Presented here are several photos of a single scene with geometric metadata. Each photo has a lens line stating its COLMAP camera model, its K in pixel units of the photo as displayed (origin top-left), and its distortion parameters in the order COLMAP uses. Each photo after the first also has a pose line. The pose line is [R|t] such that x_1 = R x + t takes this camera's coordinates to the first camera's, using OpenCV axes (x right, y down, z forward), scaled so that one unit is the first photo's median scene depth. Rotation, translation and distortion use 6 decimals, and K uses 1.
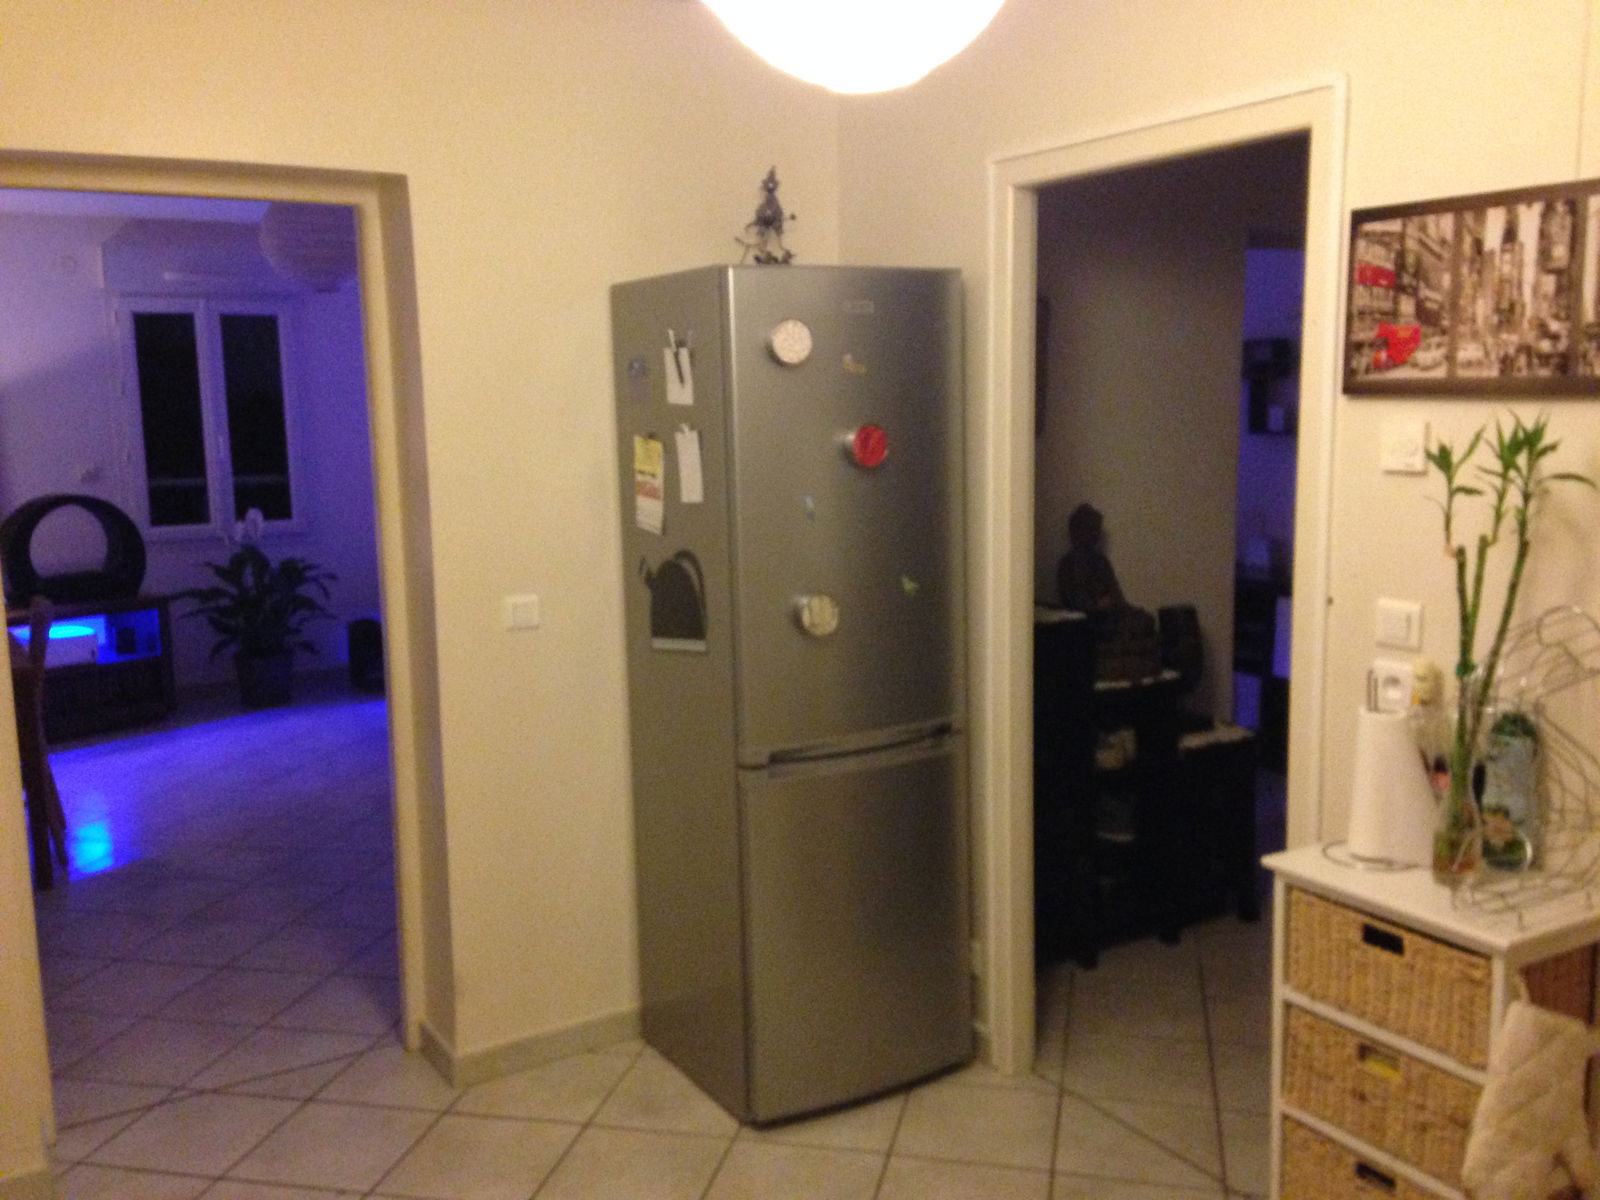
lens RADIAL K [[1439.7, 0, 795.3], [0, 1439.7, 597.6], [0, 0, 1]] dist [0.170458, -0.220137]
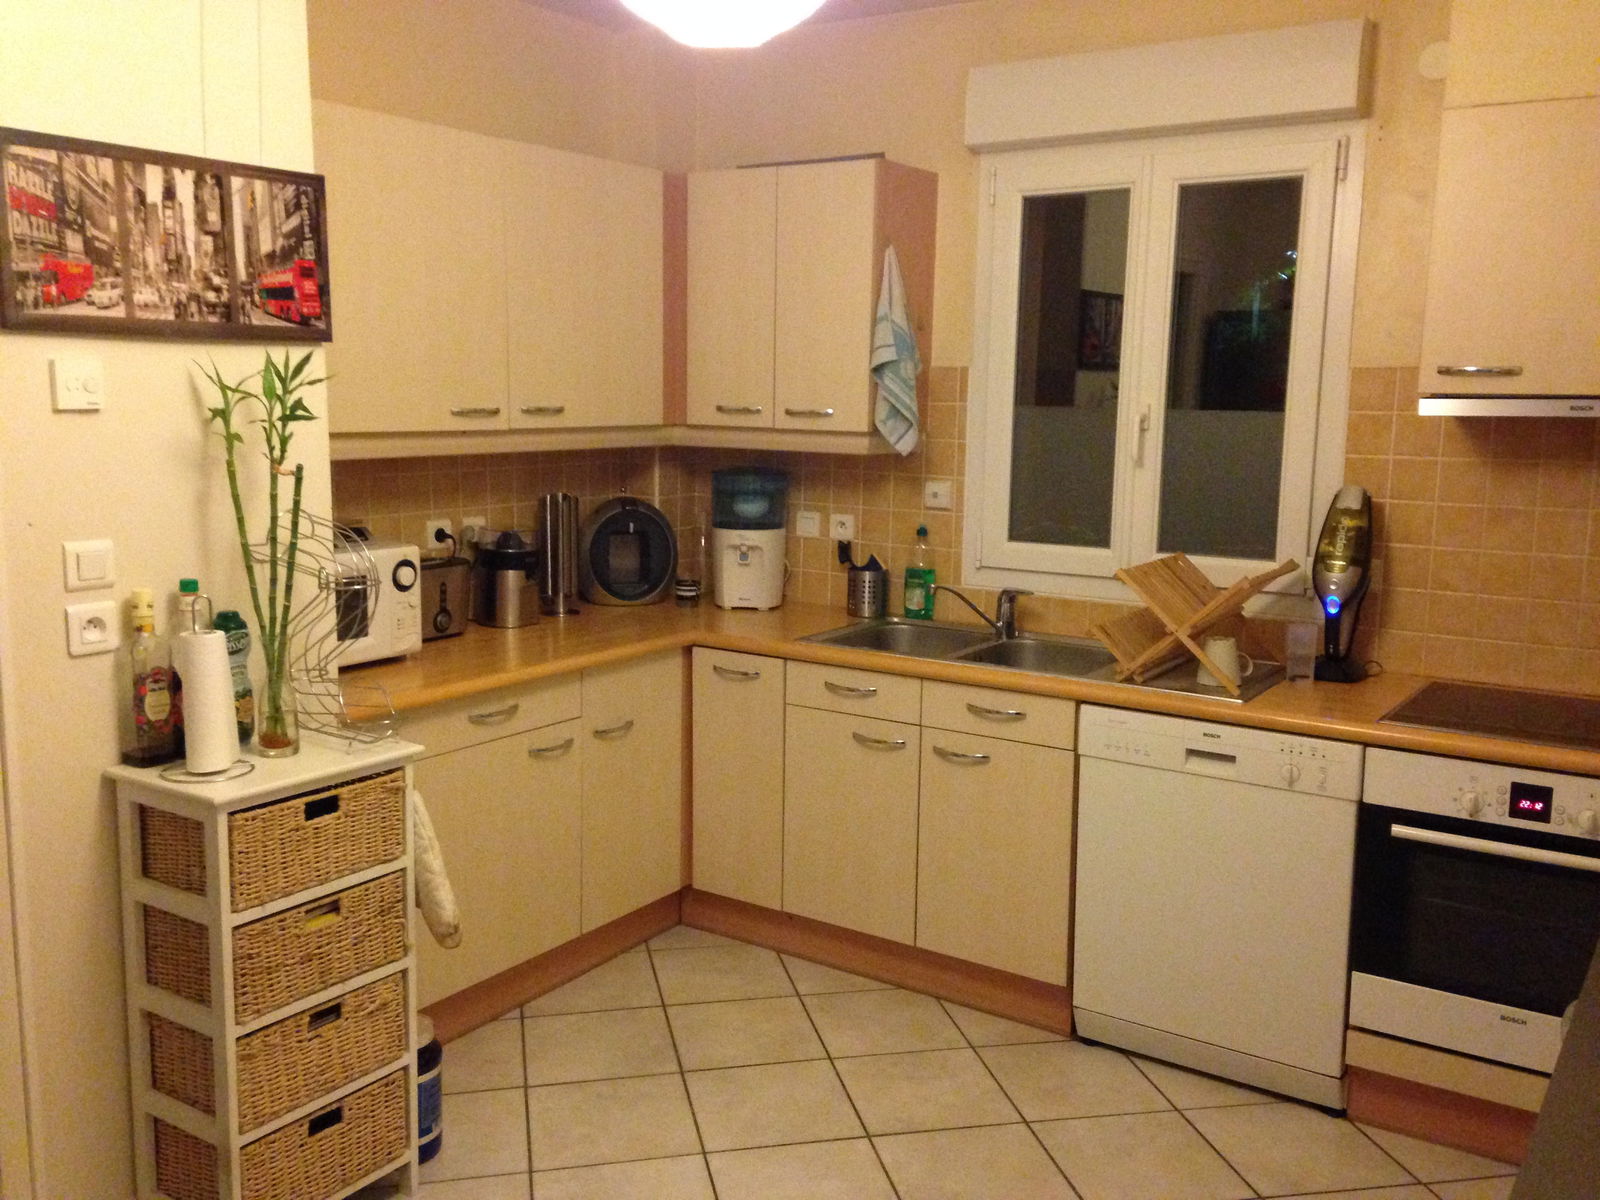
lens RADIAL K [[1439.7, 0, 795.3], [0, 1439.7, 597.6], [0, 0, 1]] dist [0.170458, -0.220137]
pose [[-0.417296, -0.128049, 0.899704, -0.749263], [0.125649, 0.972385, 0.196671, -0.105228], [-0.900043, 0.195117, -0.389683, 1.047400]]
